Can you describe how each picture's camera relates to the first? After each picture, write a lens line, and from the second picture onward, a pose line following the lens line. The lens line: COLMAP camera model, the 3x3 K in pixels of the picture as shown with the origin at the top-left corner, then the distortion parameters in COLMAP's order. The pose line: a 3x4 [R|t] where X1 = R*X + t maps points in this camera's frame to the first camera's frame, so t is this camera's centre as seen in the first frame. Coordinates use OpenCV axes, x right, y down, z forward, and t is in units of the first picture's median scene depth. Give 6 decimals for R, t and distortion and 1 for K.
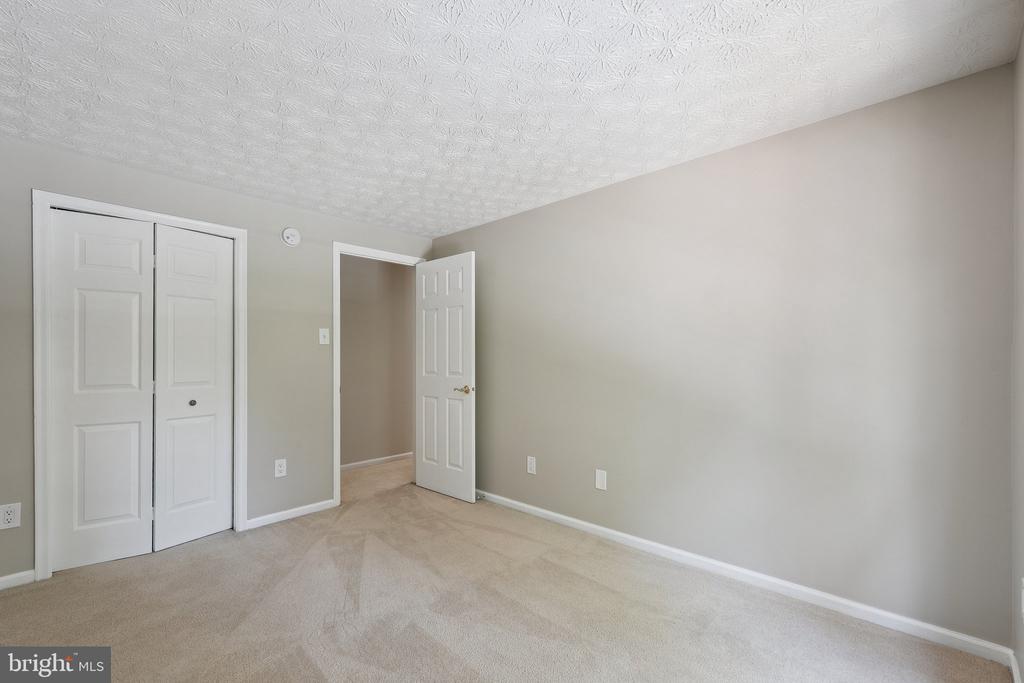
lens RADIAL K [[464.4, 0, 512.1], [0, 464.4, 357.5], [0, 0, 1]] dist [0.002705, 0.000471]
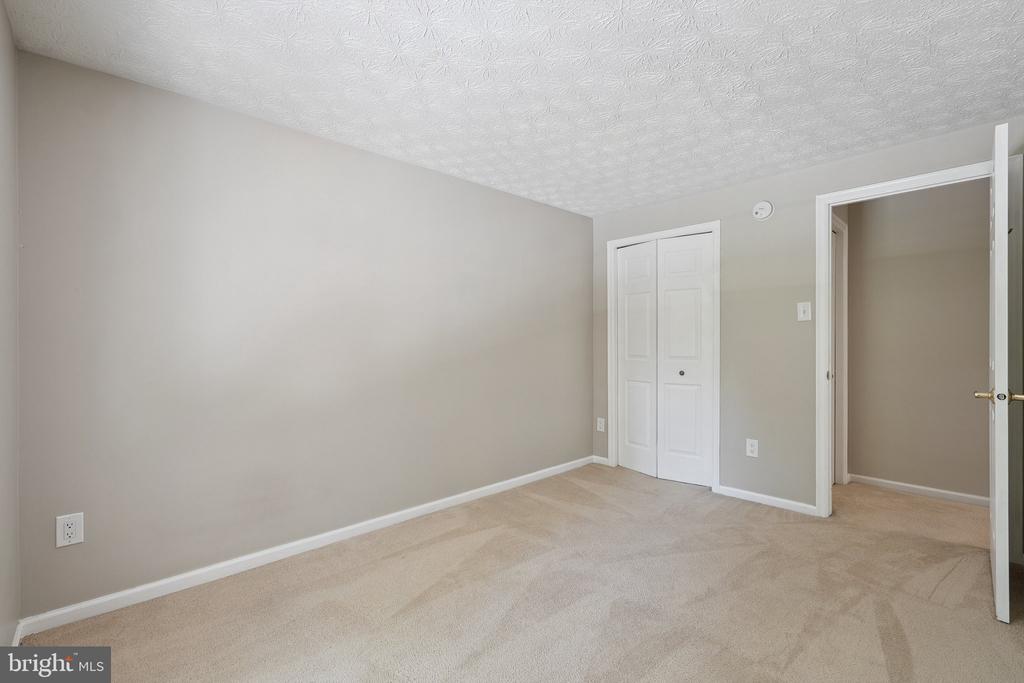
lens RADIAL K [[445.7, 0, 511.0], [0, 445.7, 347.4], [0, 0, 1]] dist [0.002971, 0.000274]
pose [[-0.080651, 0.013491, -0.996651, 0.491176], [0.001804, 0.999909, 0.013389, 0.009307], [0.996741, -0.000719, -0.080668, 0.565468]]
